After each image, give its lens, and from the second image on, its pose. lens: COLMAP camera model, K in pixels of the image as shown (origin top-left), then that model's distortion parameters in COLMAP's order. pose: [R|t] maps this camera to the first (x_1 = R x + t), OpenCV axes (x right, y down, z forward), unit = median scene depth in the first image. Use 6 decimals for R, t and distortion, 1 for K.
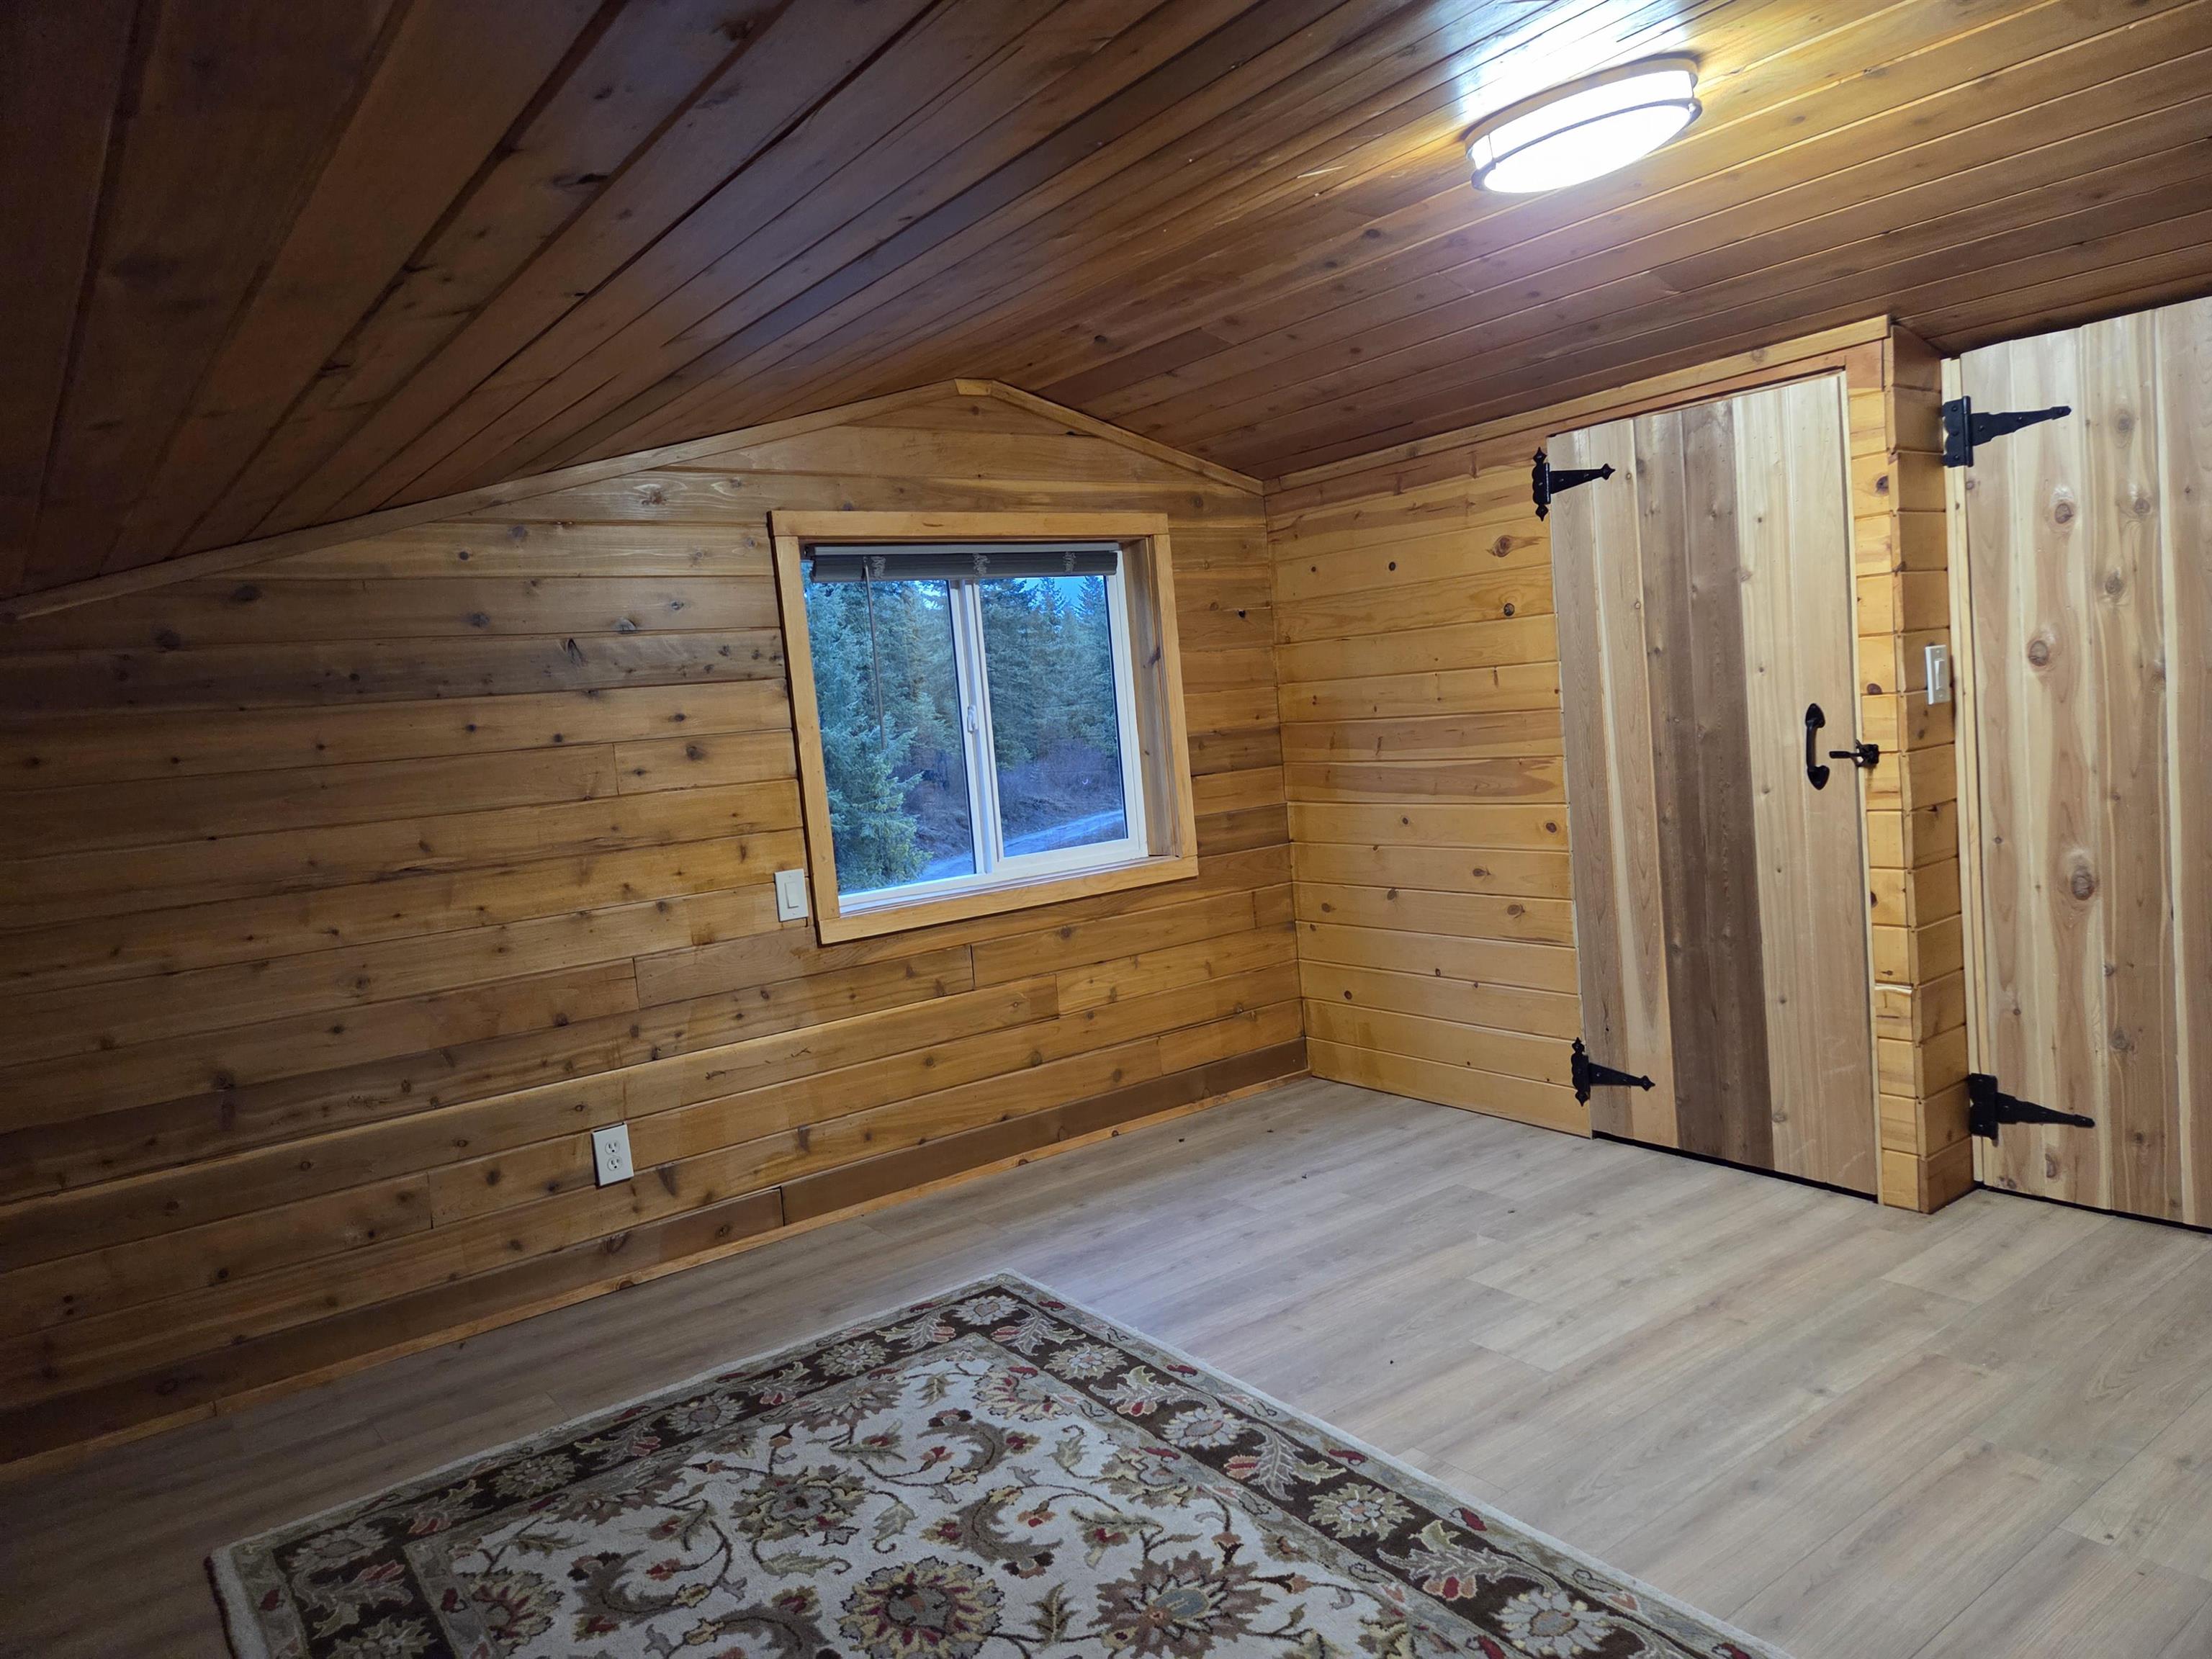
lens RADIAL K [[1475.4, 0, 1105.3], [0, 1475.4, 835.3], [0, 0, 1]] dist [0.071429, -0.057723]
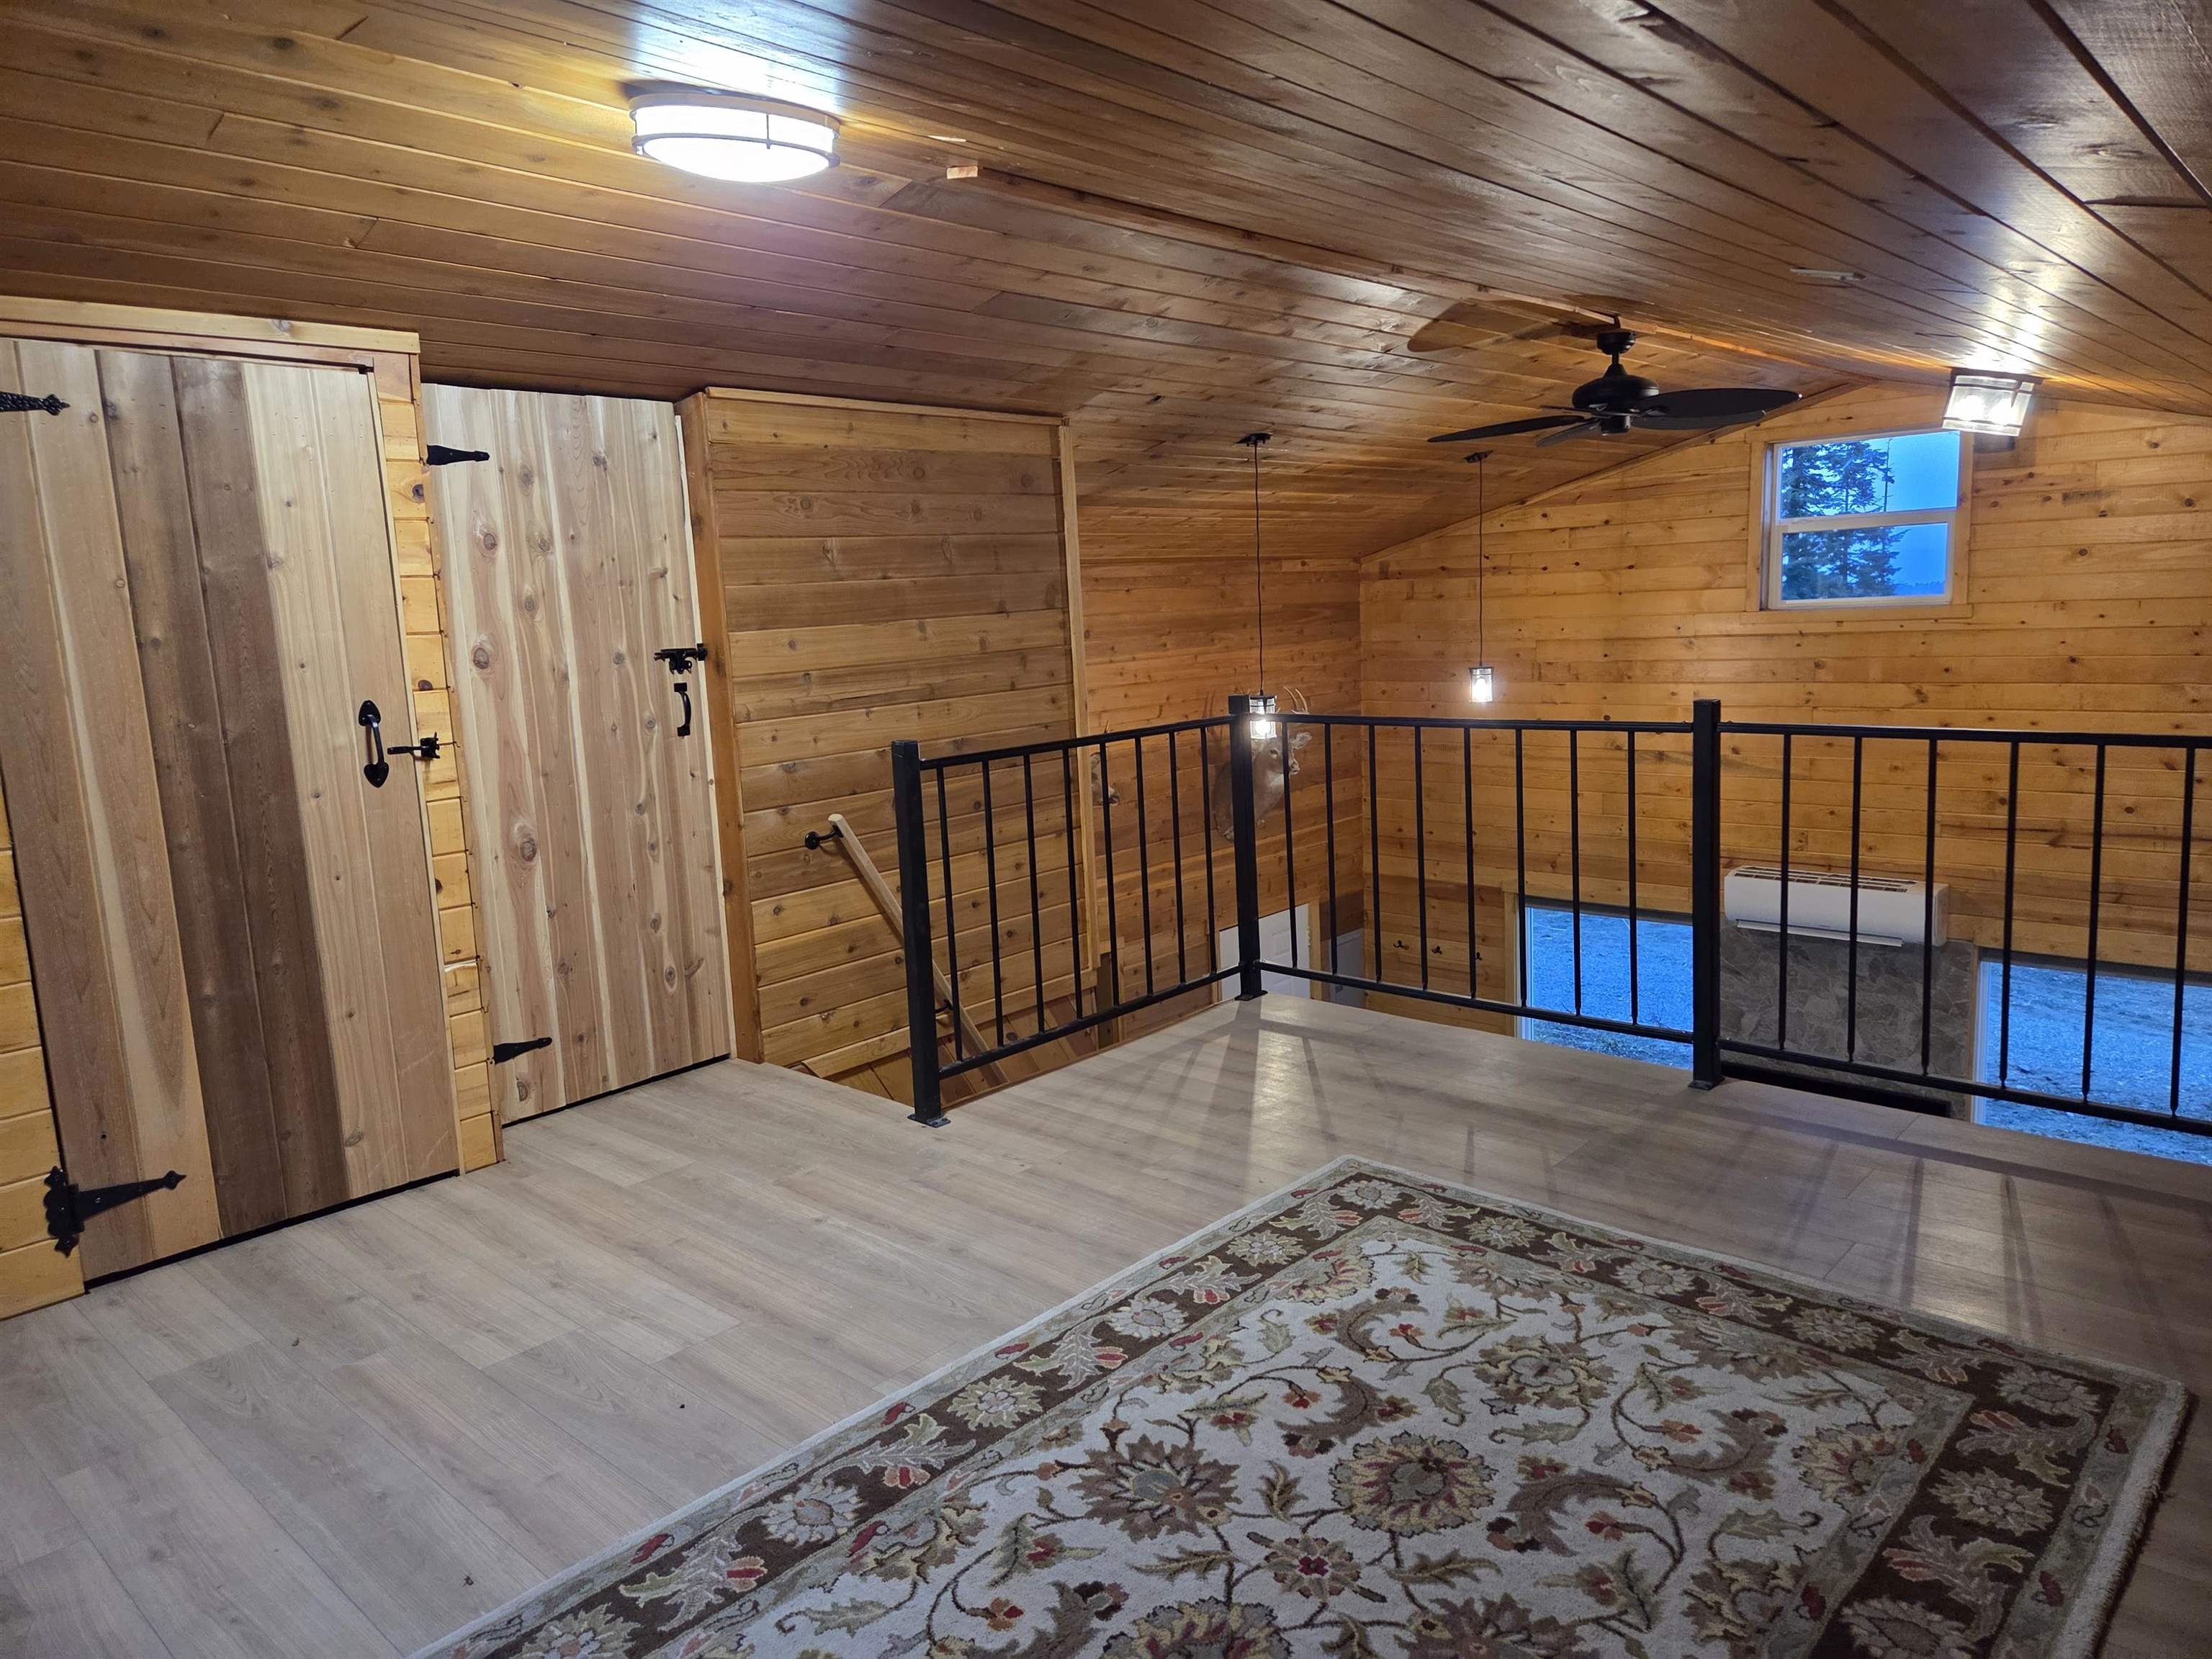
lens RADIAL K [[1475.4, 0, 1089.9], [0, 1475.4, 814.2], [0, 0, 1]] dist [0.071429, -0.057723]
pose [[-0.180382, -0.052051, 0.982218, -0.631906], [0.146279, 0.986074, 0.079120, -0.024339], [-0.972659, 0.157950, -0.170256, 0.773812]]
